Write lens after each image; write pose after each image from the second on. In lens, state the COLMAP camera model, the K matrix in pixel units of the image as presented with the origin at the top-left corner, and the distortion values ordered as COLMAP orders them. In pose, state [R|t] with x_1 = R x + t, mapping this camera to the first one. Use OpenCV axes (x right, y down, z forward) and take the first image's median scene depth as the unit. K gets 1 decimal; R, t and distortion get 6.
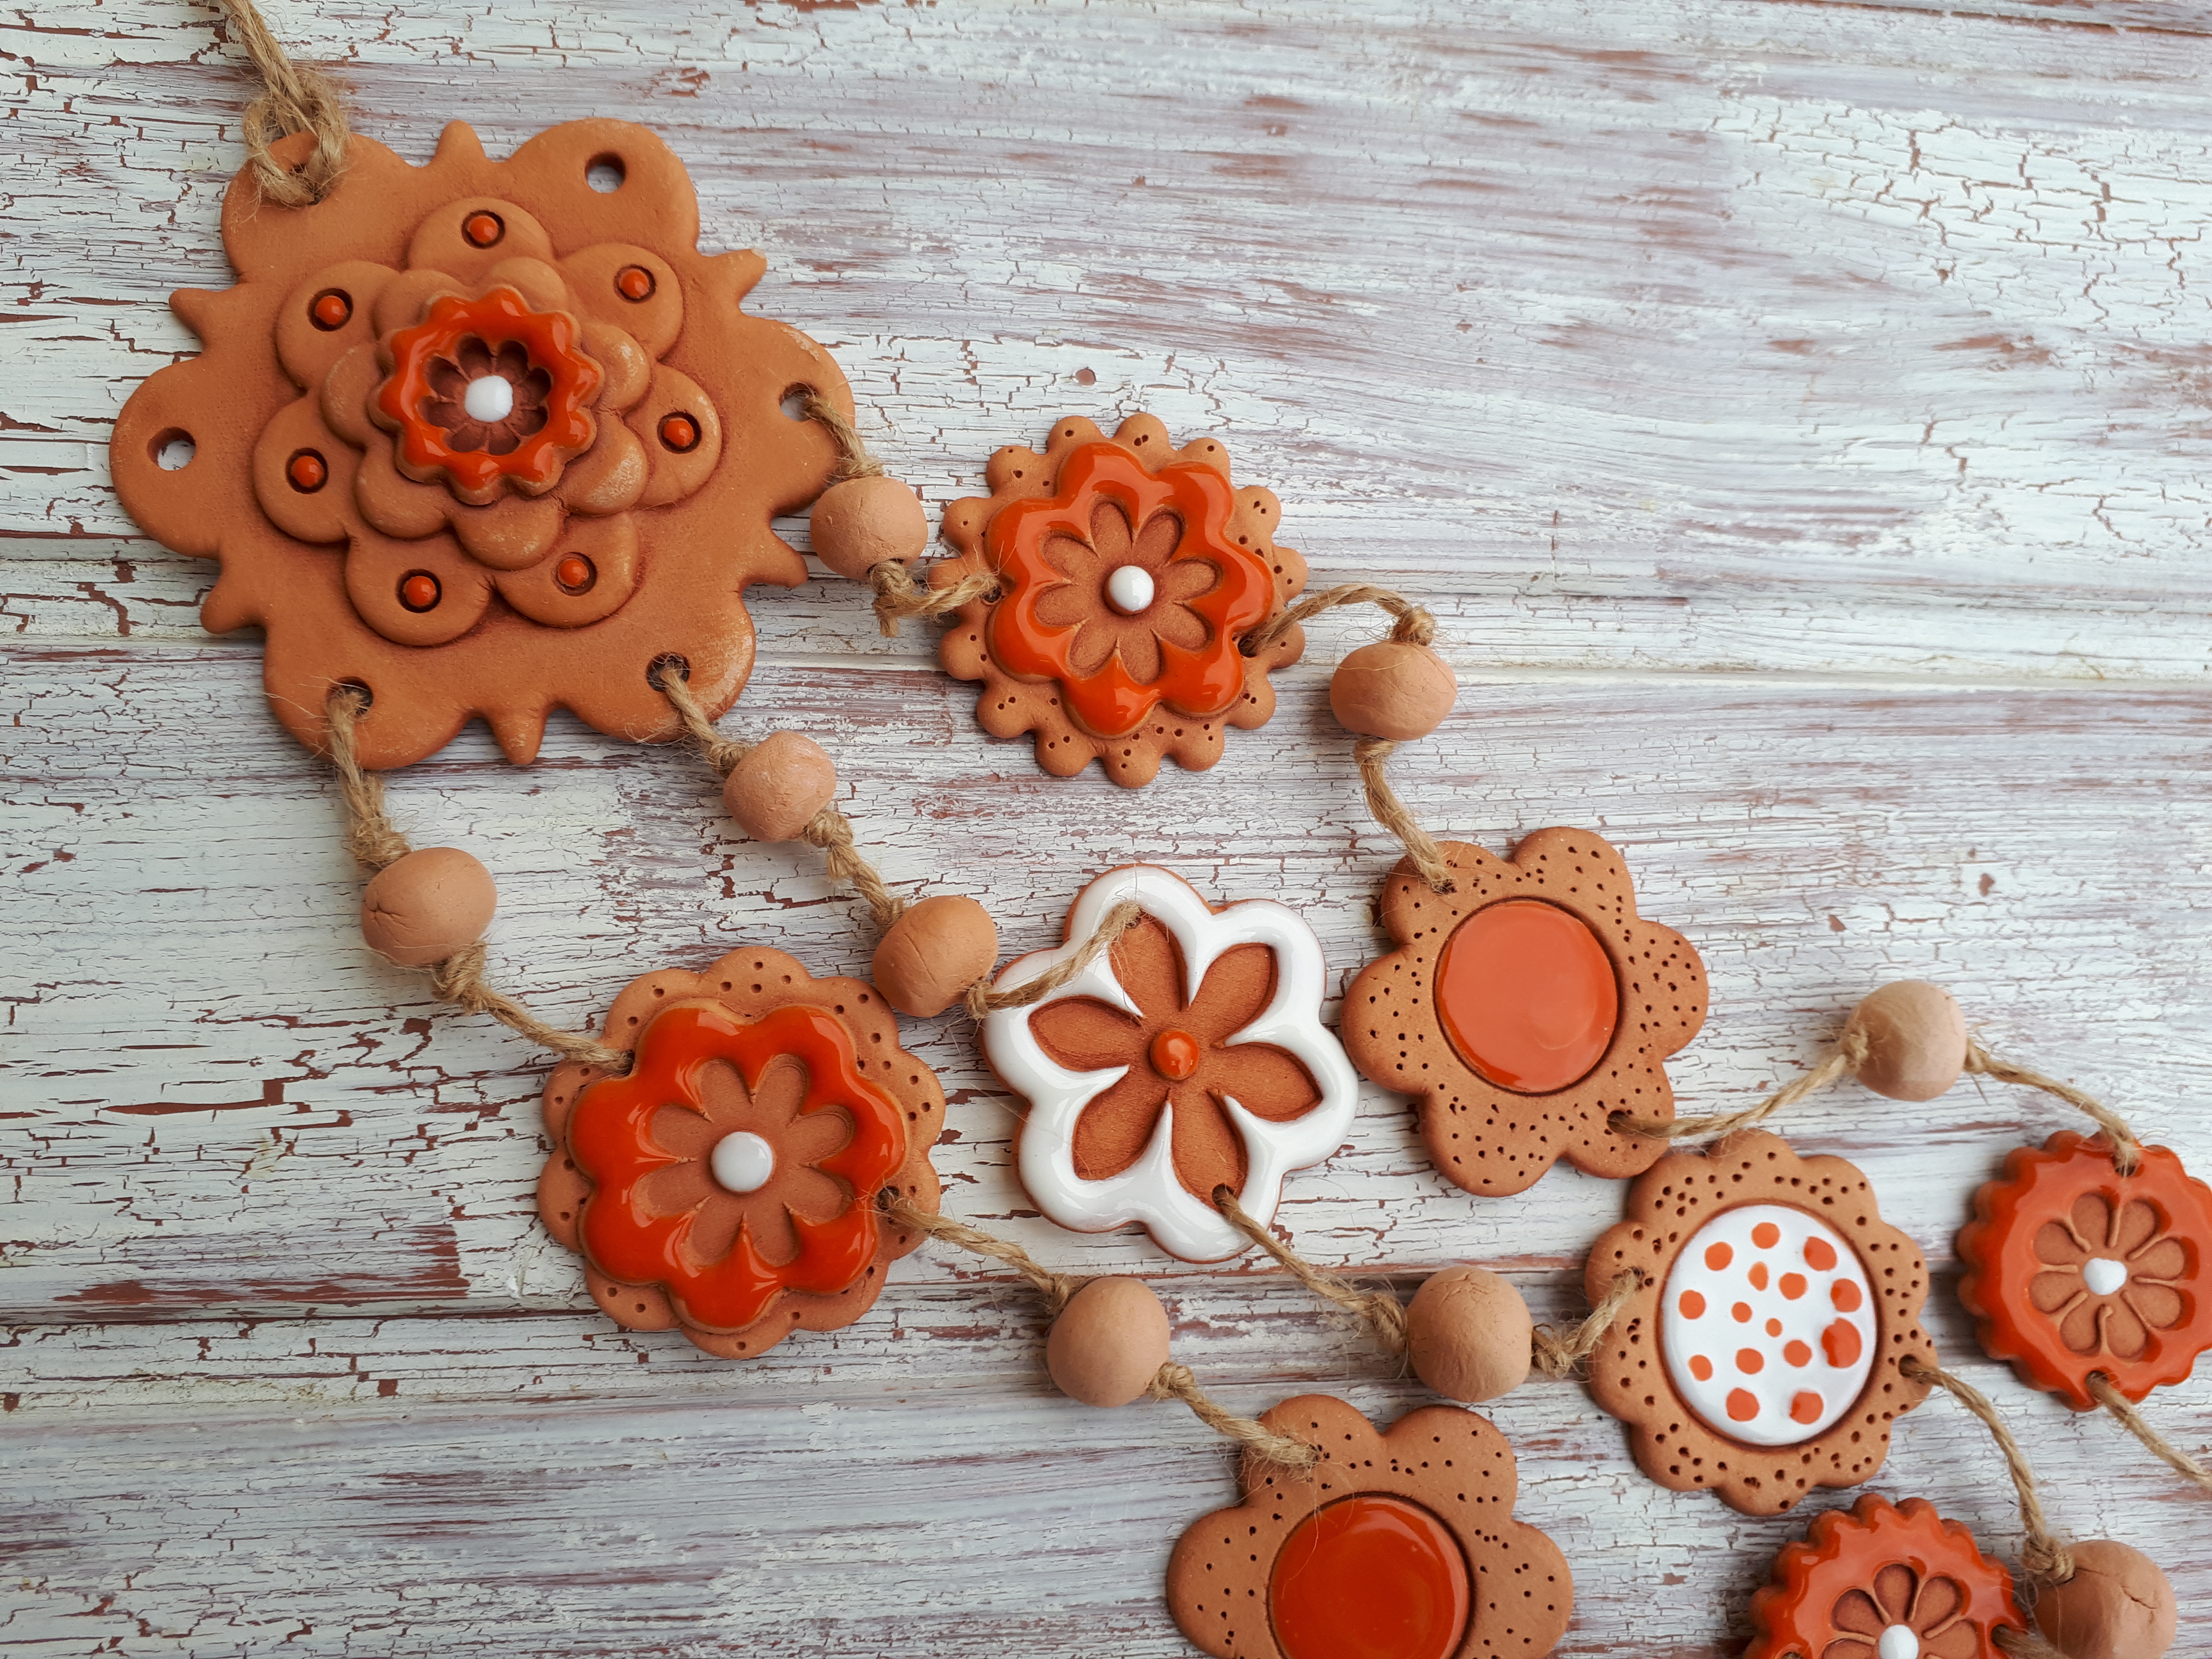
lens RADIAL K [[1870.5, 0, 1090.3], [0, 1870.5, 828.0], [0, 0, 1]] dist [-0.019404, 0.008238]
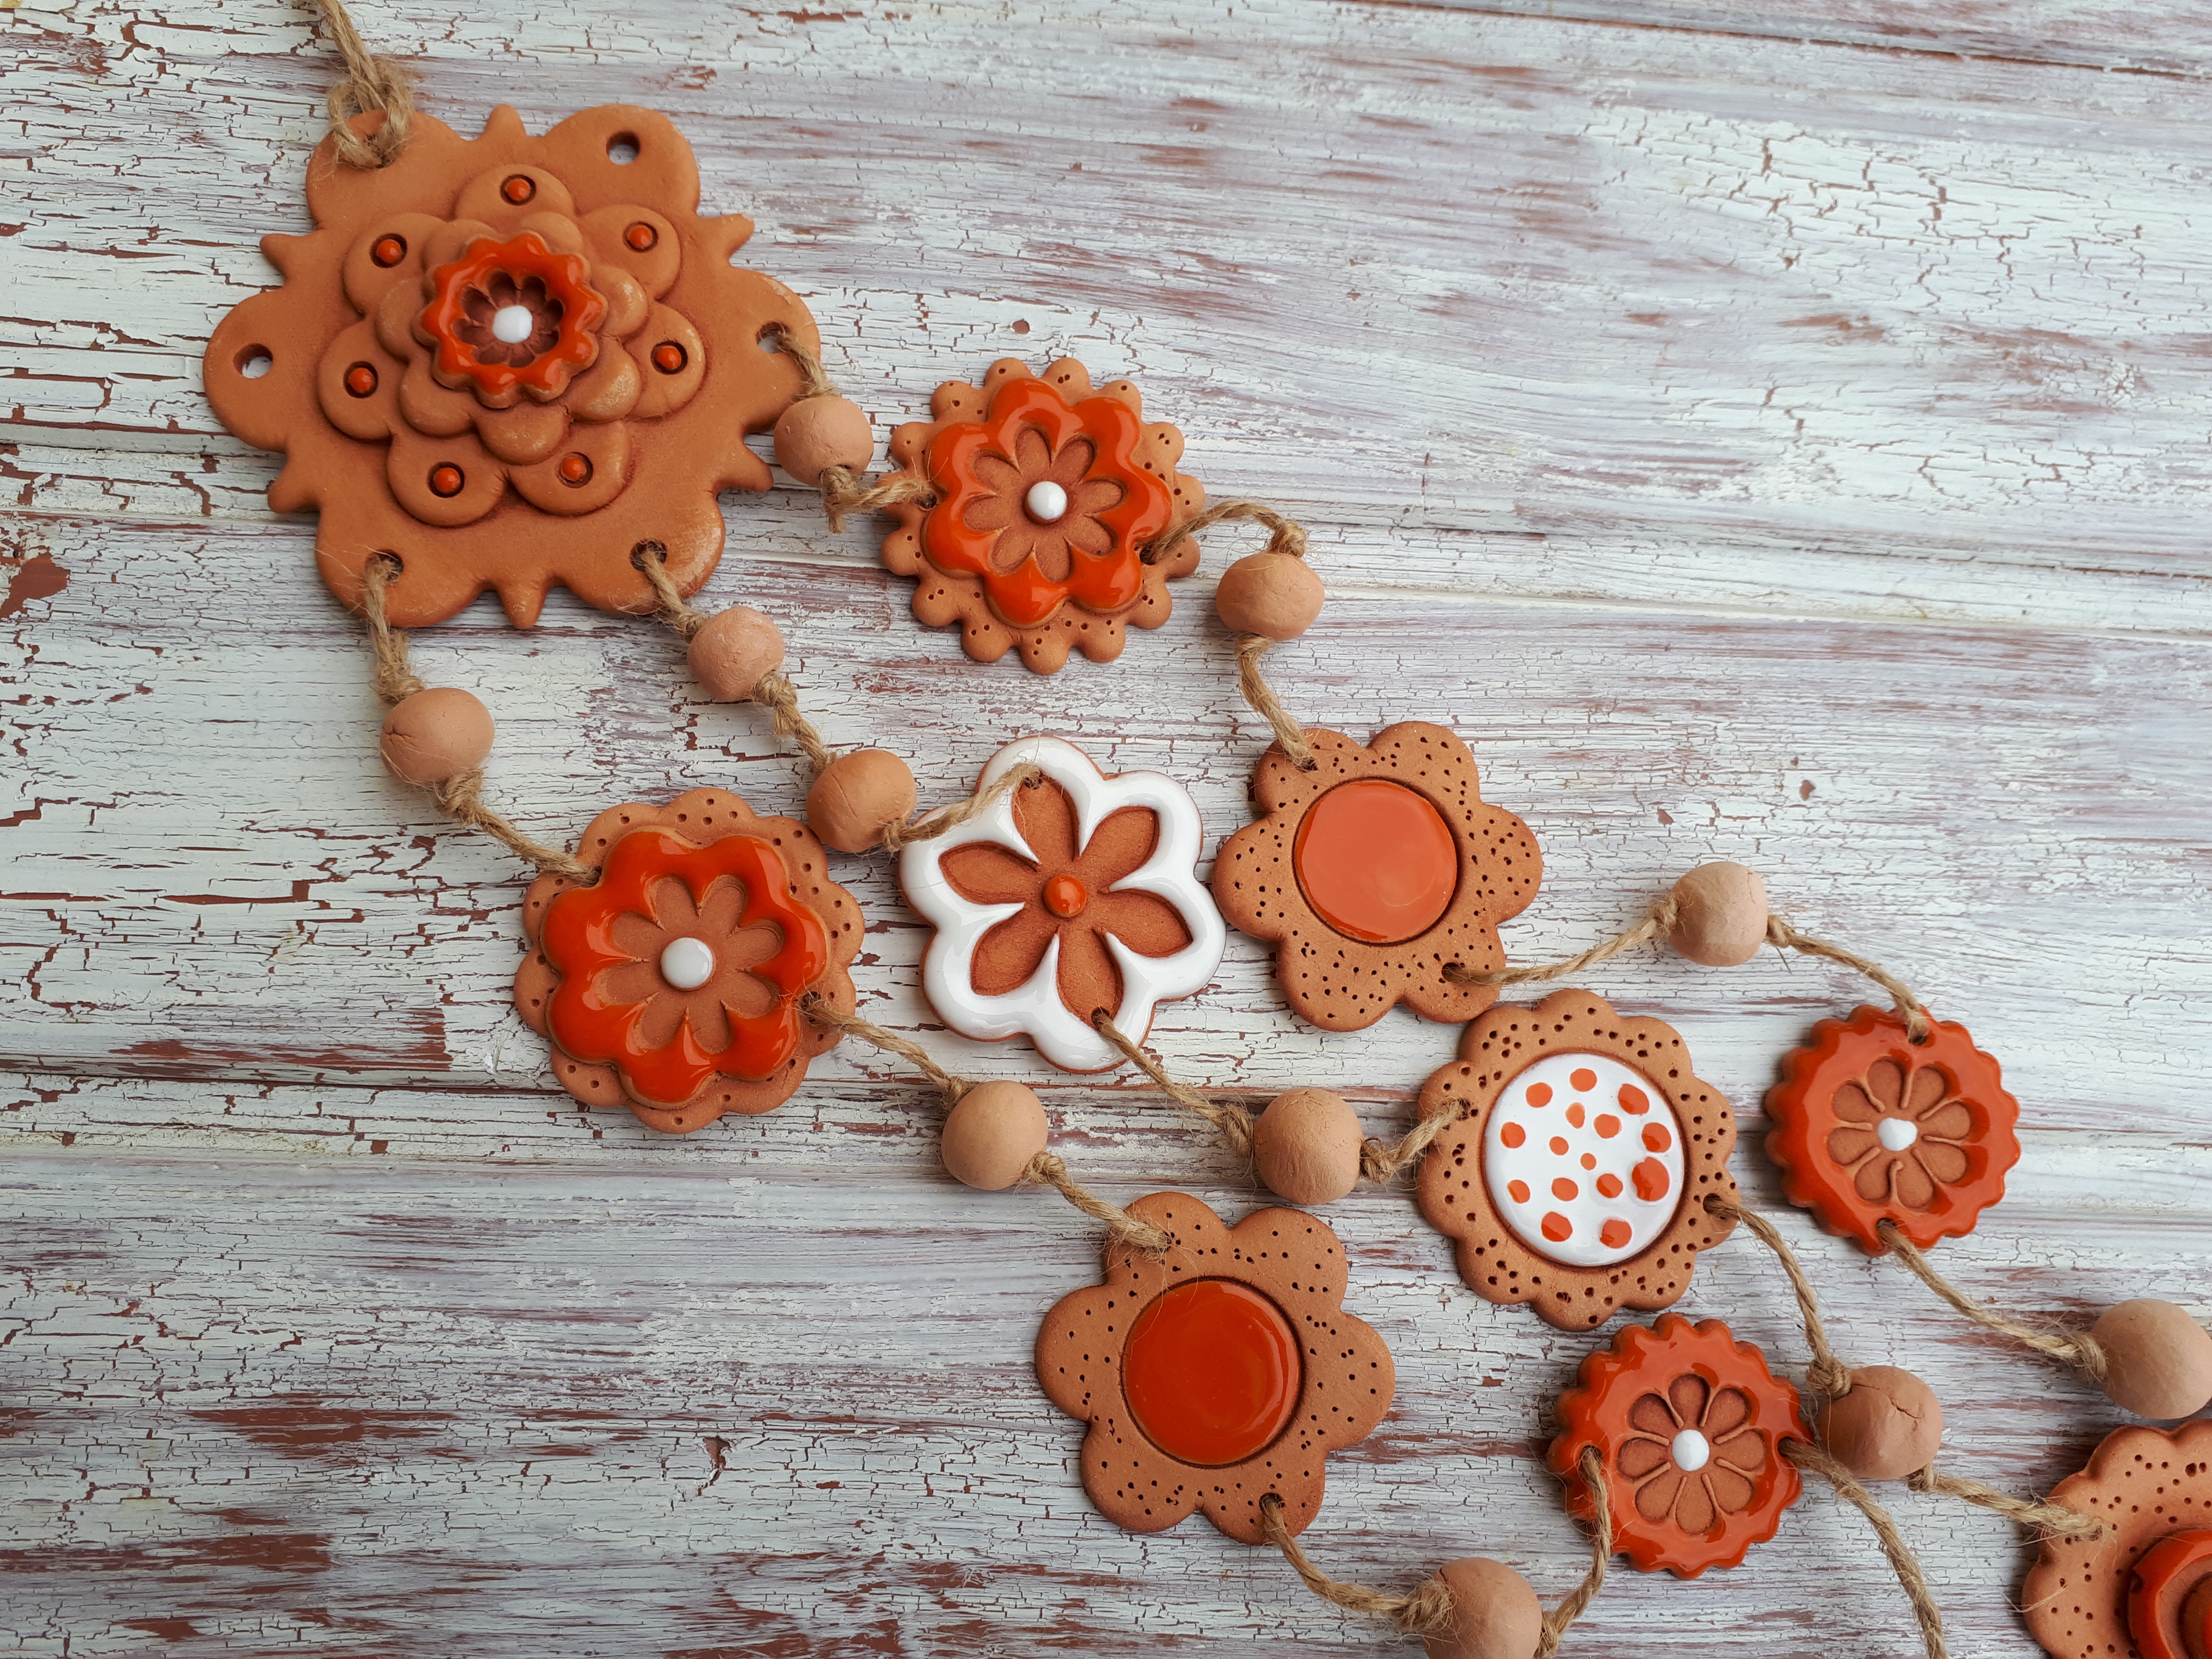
lens RADIAL K [[1870.5, 0, 1112.0], [0, 1870.5, 807.0], [0, 0, 1]] dist [-0.019404, 0.008238]
pose [[0.997971, 0.032583, -0.054705, 0.132818], [-0.035704, 0.997731, -0.057081, 0.127917], [0.052721, 0.058919, 0.996870, -0.152739]]
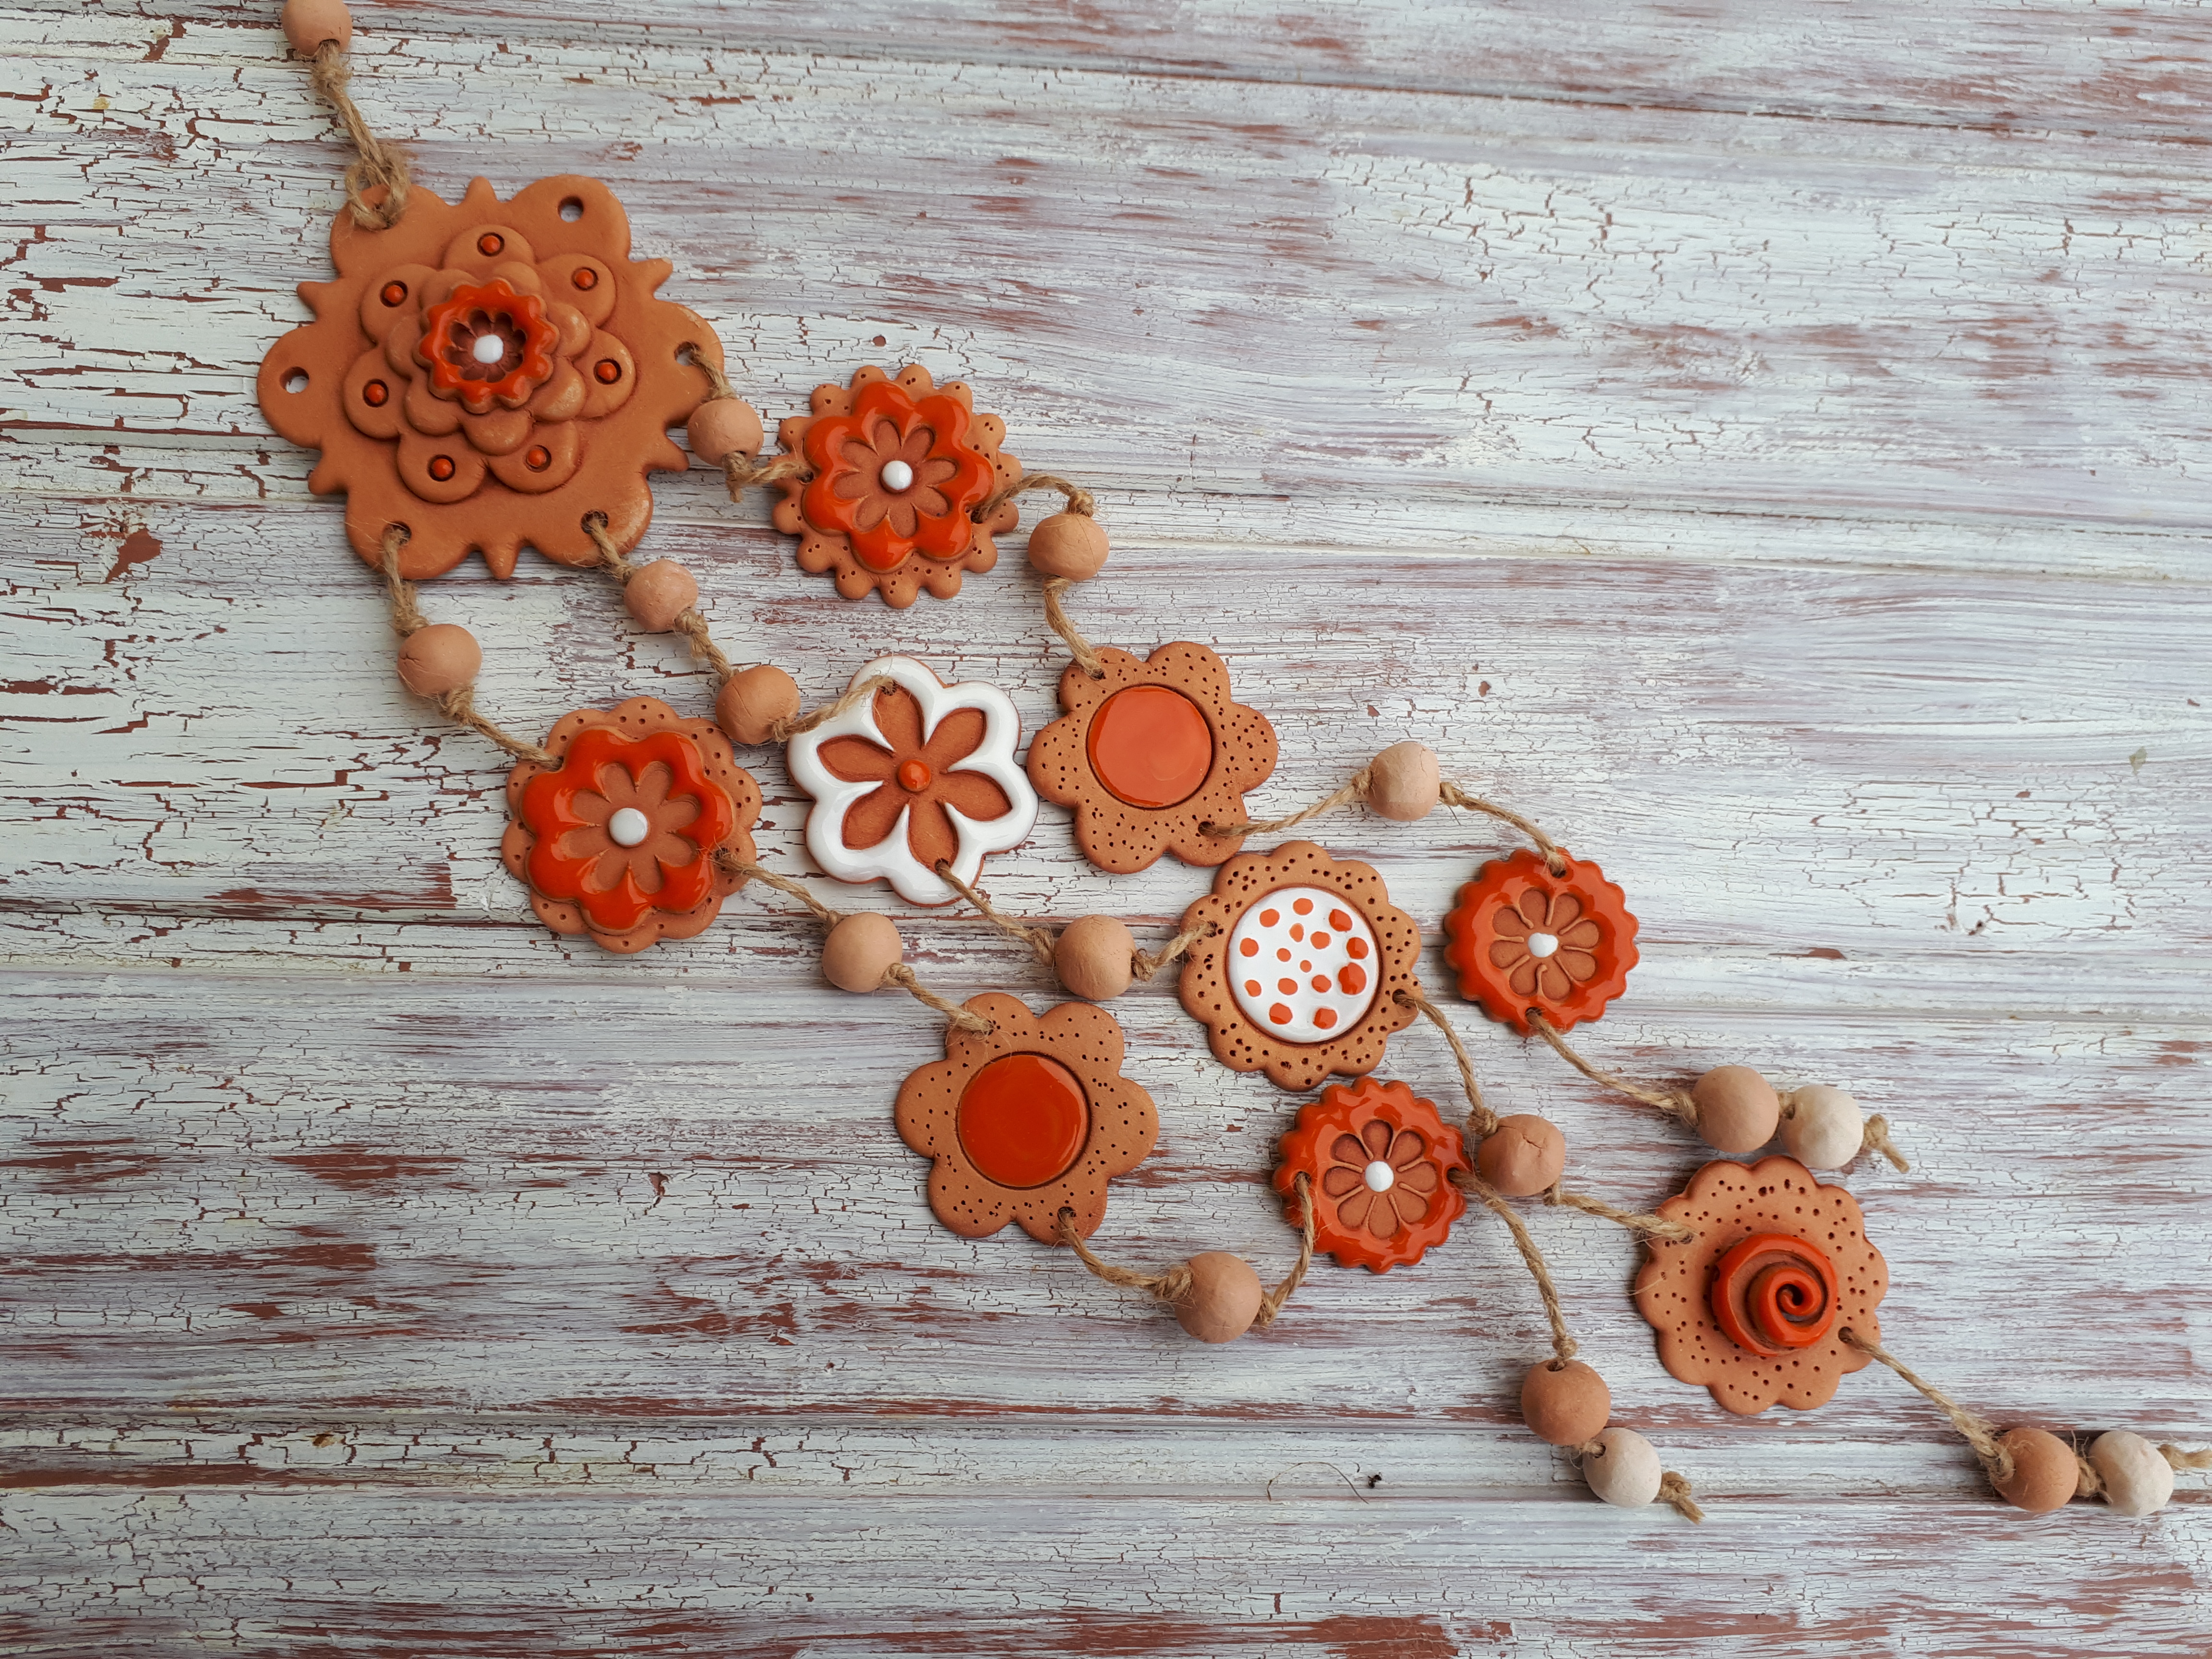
lens RADIAL K [[1870.5, 0, 1093.6], [0, 1870.5, 817.7], [0, 0, 1]] dist [-0.019404, 0.008238]
pose [[0.997573, 0.019205, -0.066932, 0.290826], [-0.021161, 0.999366, -0.028635, 0.193149], [0.066339, 0.029982, 0.997347, -0.512688]]
